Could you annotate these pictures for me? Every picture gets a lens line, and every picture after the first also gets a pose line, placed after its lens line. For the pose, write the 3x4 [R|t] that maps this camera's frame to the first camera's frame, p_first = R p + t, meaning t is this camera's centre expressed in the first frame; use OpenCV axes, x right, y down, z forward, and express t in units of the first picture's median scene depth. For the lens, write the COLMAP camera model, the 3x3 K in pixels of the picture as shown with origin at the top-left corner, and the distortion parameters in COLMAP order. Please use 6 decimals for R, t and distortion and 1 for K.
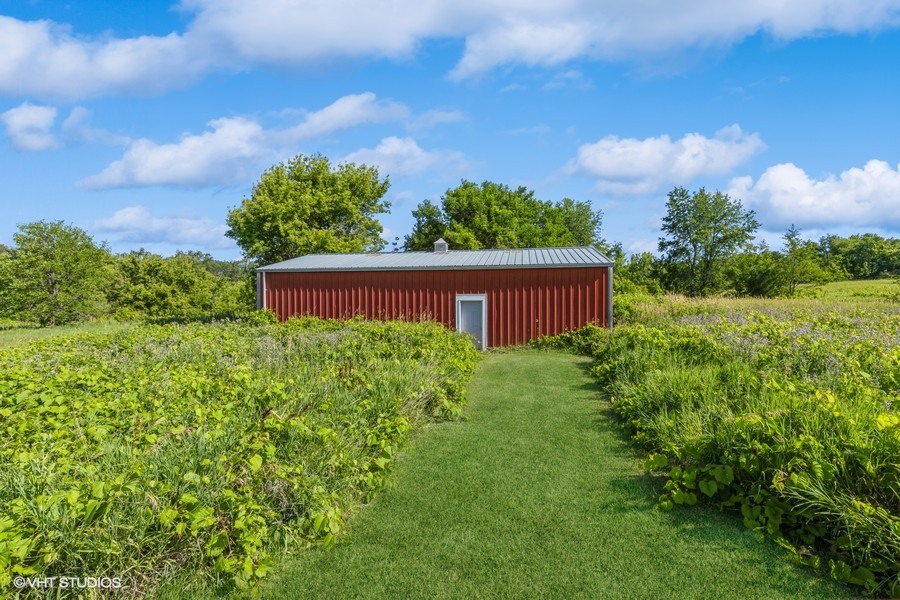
lens RADIAL K [[400.9, 0, 447.3], [0, 400.9, 297.1], [0, 0, 1]] dist [0.001493, -0.000649]
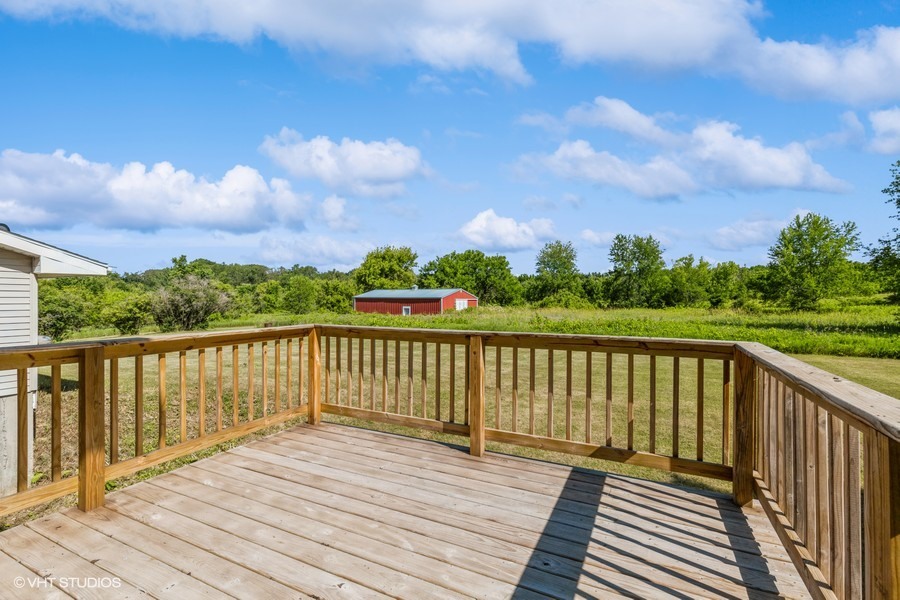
lens RADIAL K [[400.9, 0, 451.0], [0, 400.9, 296.0], [0, 0, 1]] dist [0.001493, -0.000649]
pose [[0.928876, 0.004097, -0.370368, 0.880684], [-0.006612, 0.999963, -0.005522, -0.040267], [0.370332, 0.007578, 0.928869, -1.032166]]
